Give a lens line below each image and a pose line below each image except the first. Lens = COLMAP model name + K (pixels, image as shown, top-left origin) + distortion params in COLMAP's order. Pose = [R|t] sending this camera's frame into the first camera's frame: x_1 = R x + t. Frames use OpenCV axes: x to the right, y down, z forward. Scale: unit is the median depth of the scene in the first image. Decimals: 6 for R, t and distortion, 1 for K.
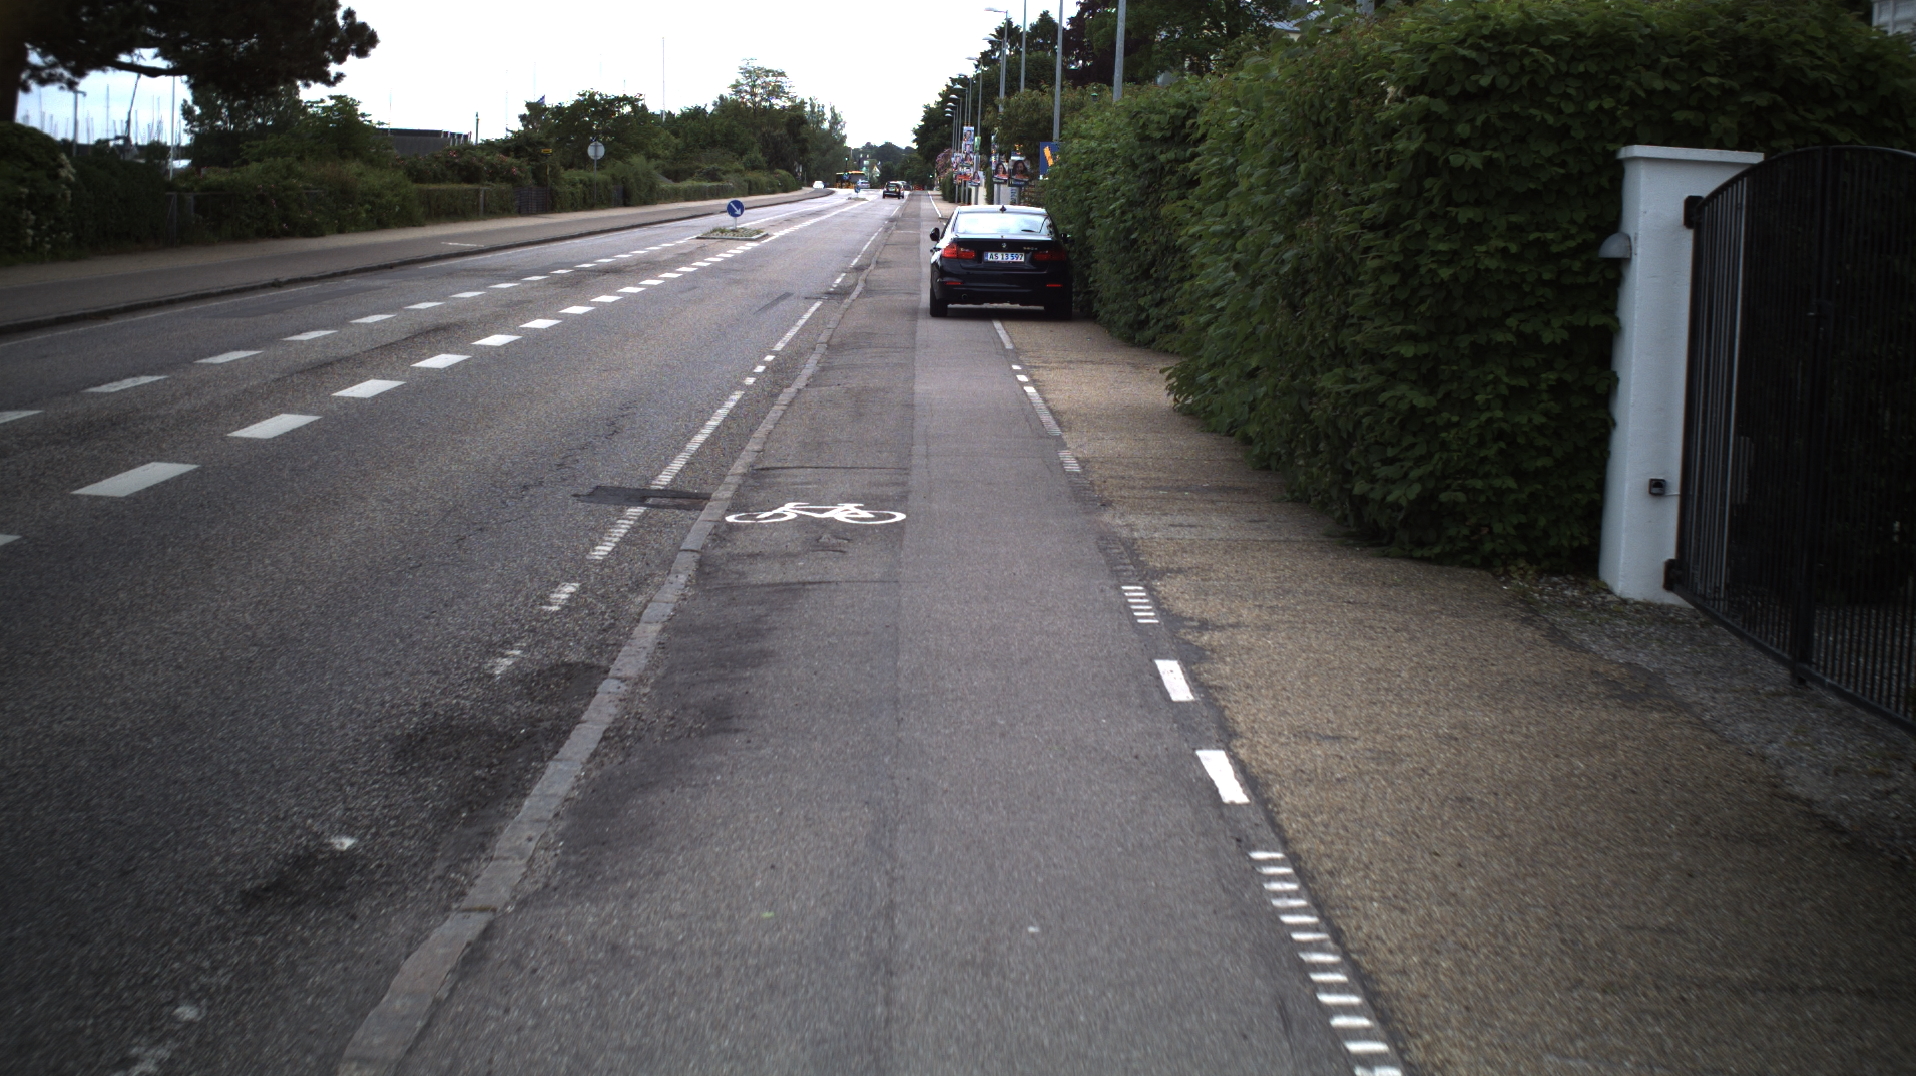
lens RADIAL K [[3564.4, 0, 958.0], [0, 3564.4, 538.0], [0, 0, 1]] dist [-0.269483, 0.165981]
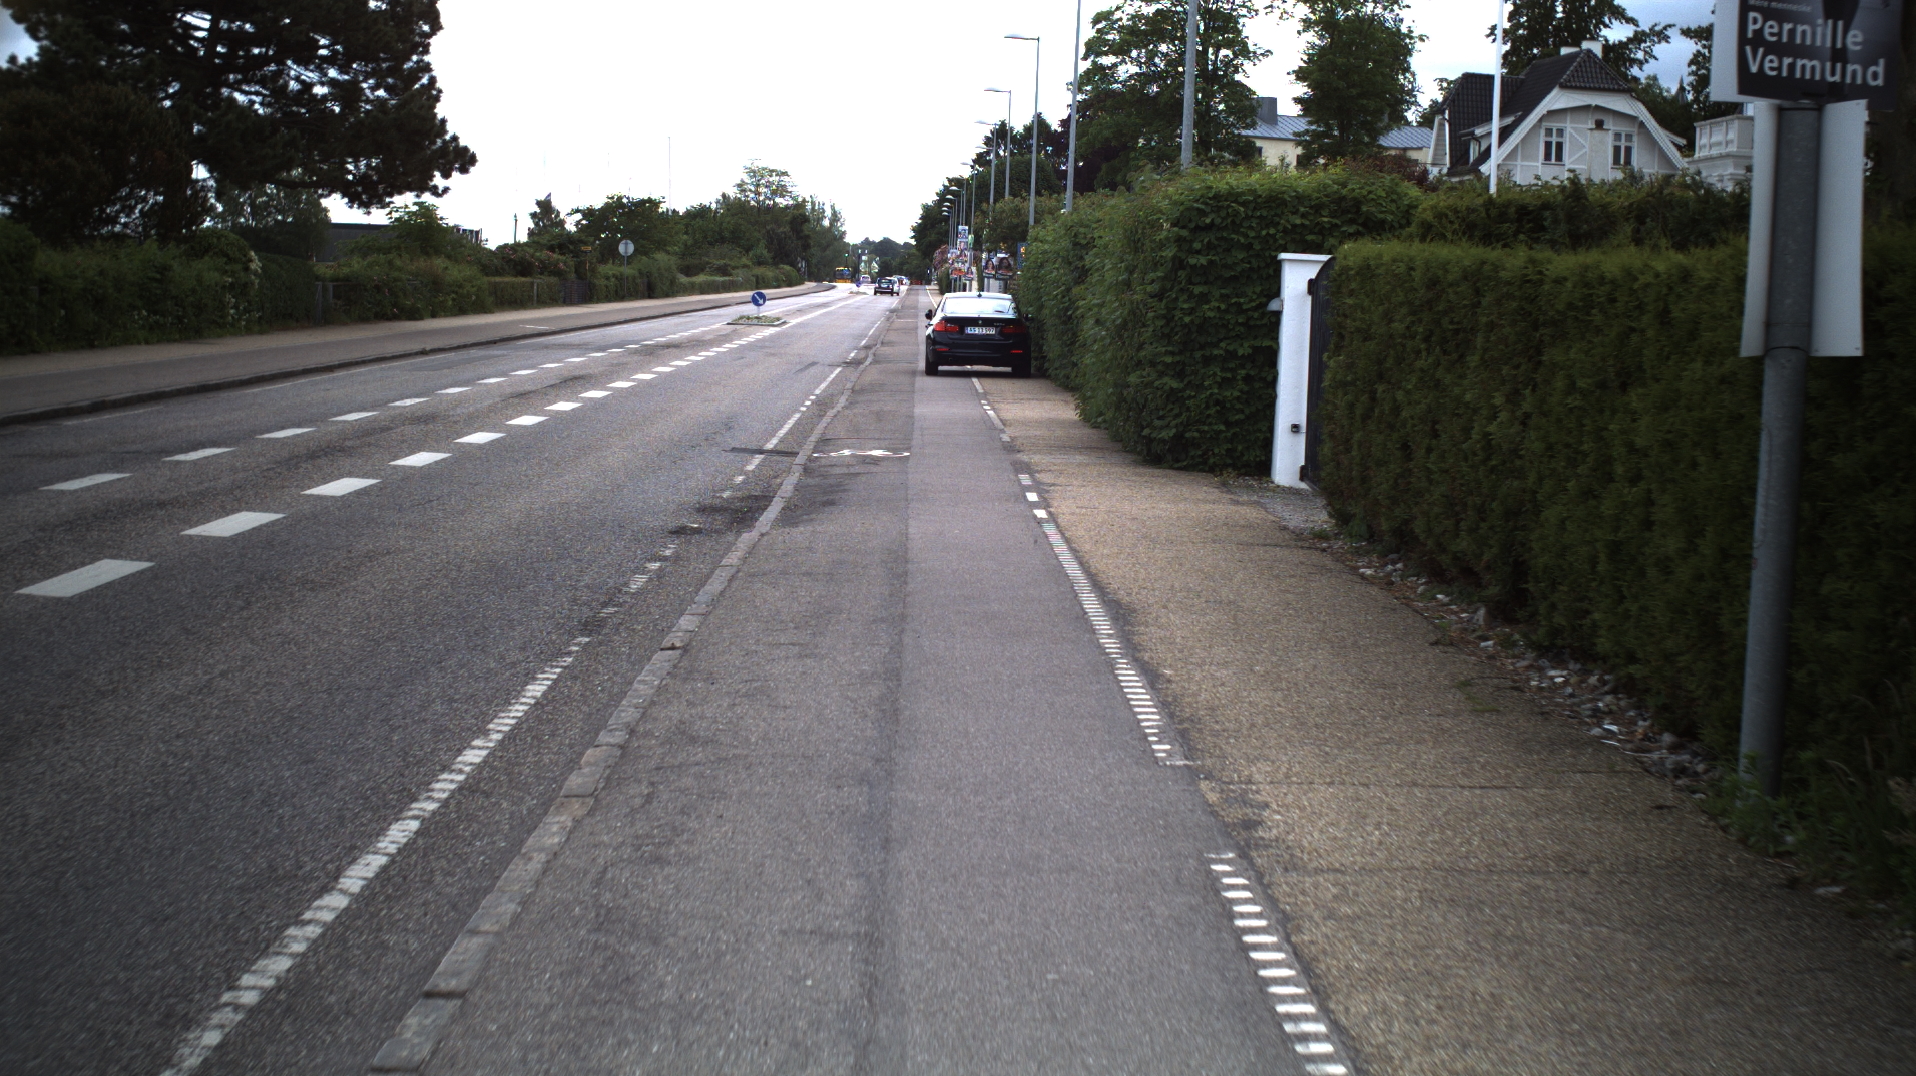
lens RADIAL K [[3564.4, 0, 958.0], [0, 3564.4, 538.0], [0, 0, 1]] dist [-0.269483, 0.165981]
pose [[1.000000, 0.000234, 0.000575, 0.003580], [-0.000219, 0.999643, -0.026710, 0.033655], [-0.000581, 0.026710, 0.999643, -0.327744]]
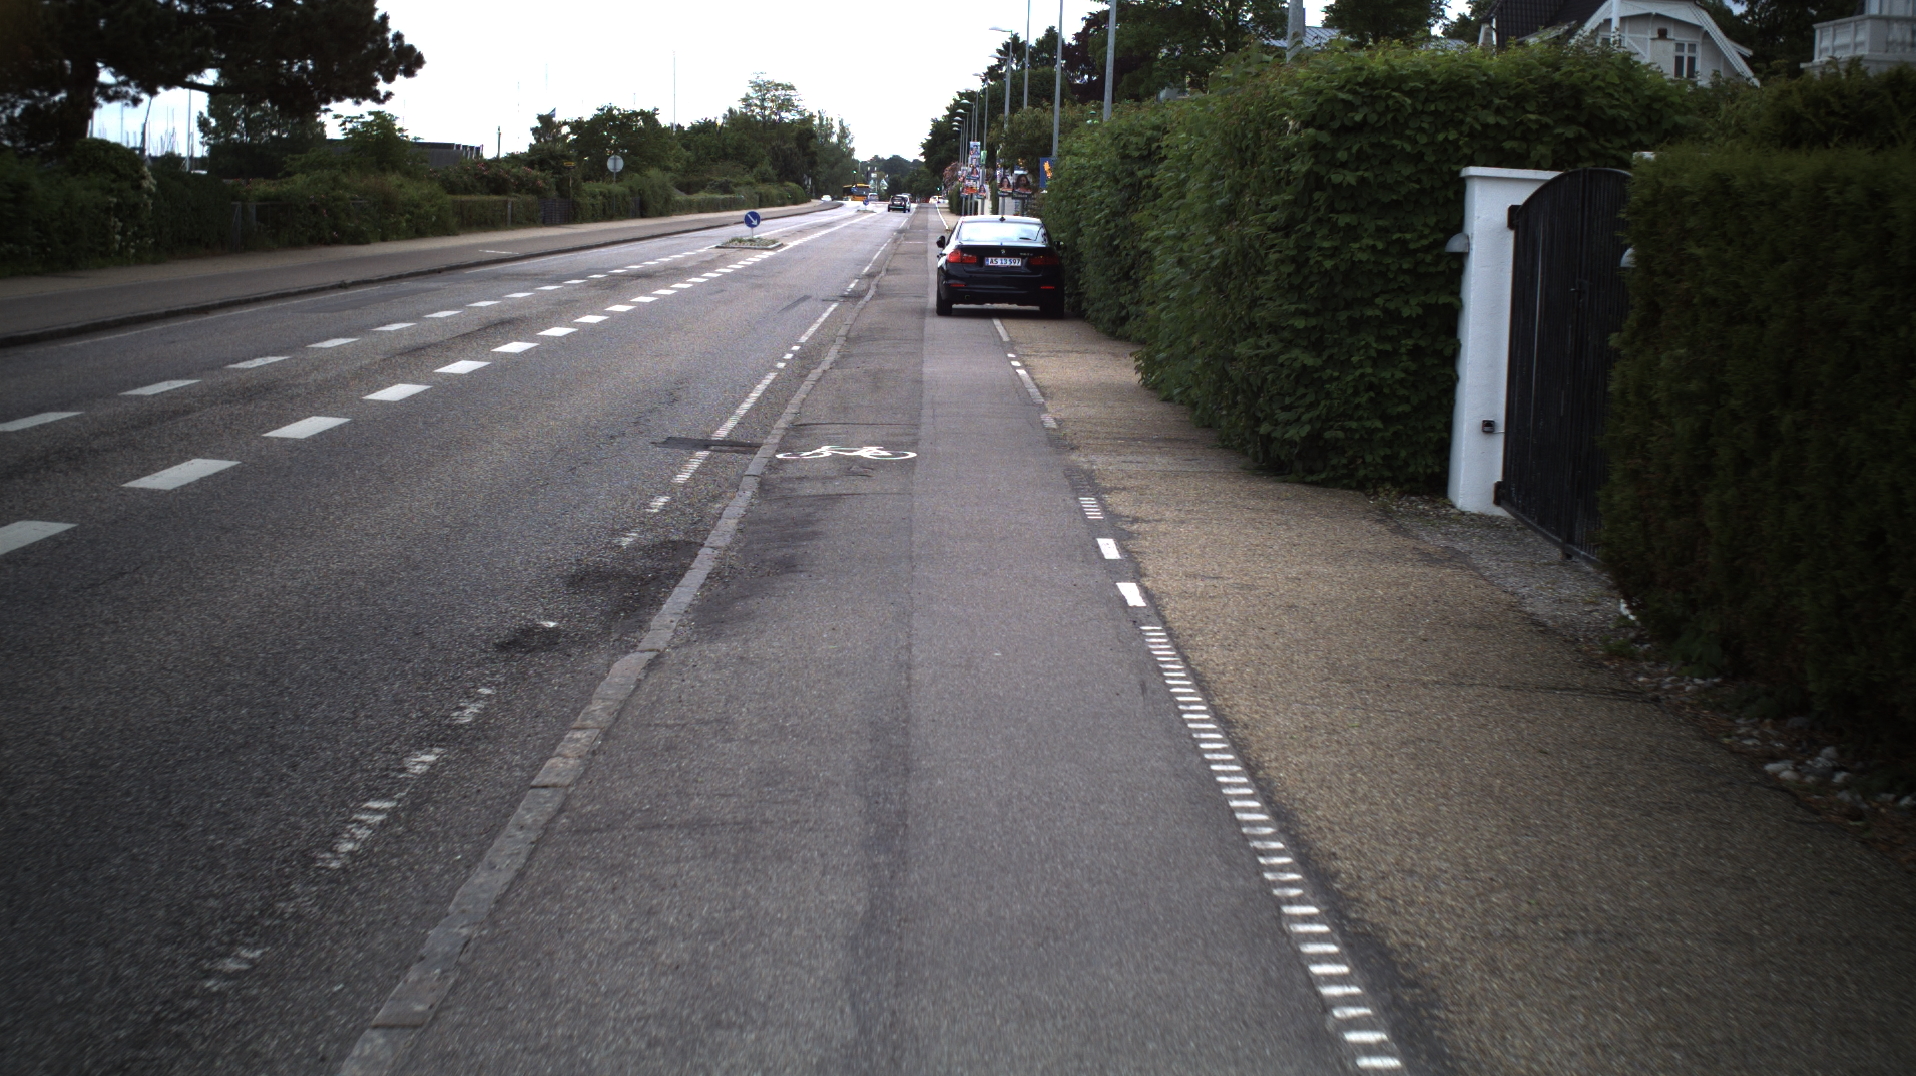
lens RADIAL K [[3564.4, 0, 958.0], [0, 3564.4, 538.0], [0, 0, 1]] dist [-0.269483, 0.165981]
pose [[0.999996, 0.002313, -0.001894, 0.001086], [-0.002320, 0.999991, -0.003615, 0.011028], [0.001886, 0.003619, 0.999992, -0.108965]]
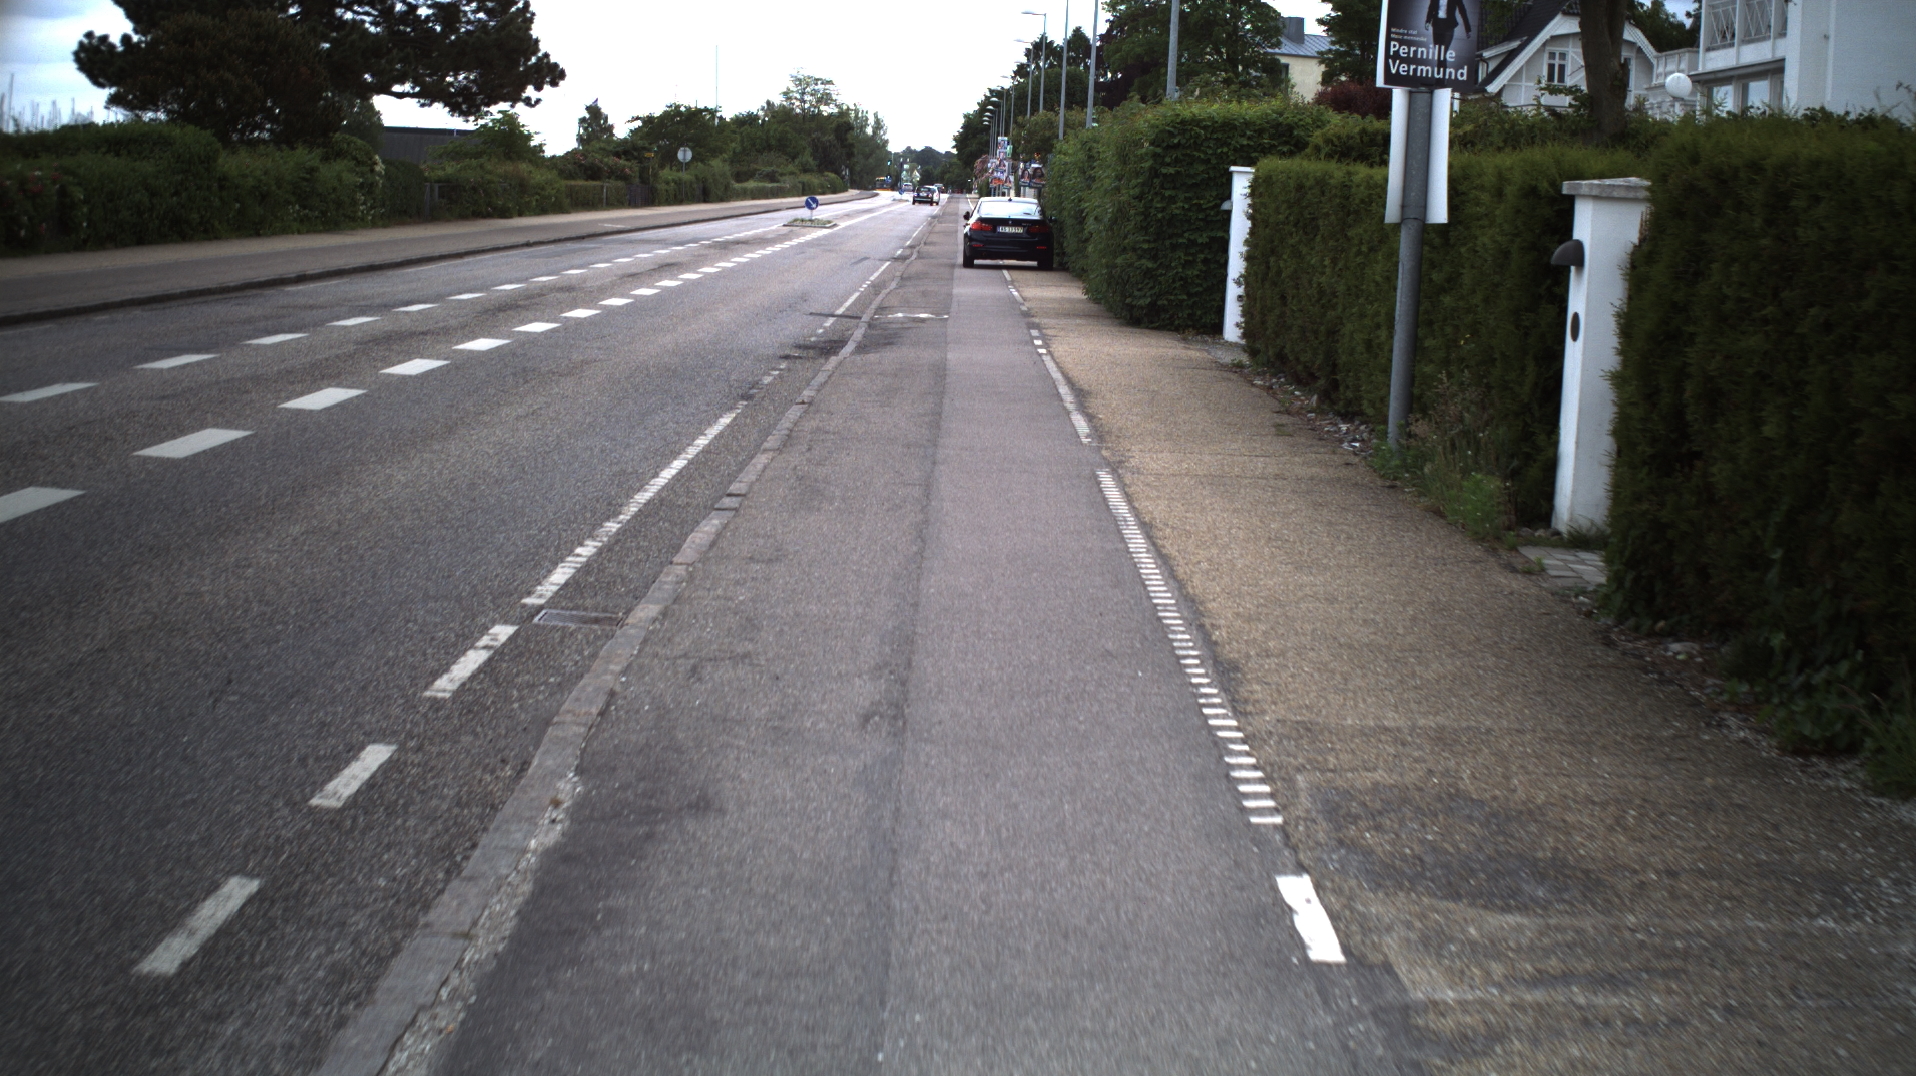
lens RADIAL K [[3564.4, 0, 958.0], [0, 3564.4, 538.0], [0, 0, 1]] dist [-0.269483, 0.165981]
pose [[0.999885, 0.011487, -0.009936, 0.006665], [-0.011500, 0.999933, -0.001227, 0.056507], [0.009921, 0.001341, 0.999950, -0.543994]]
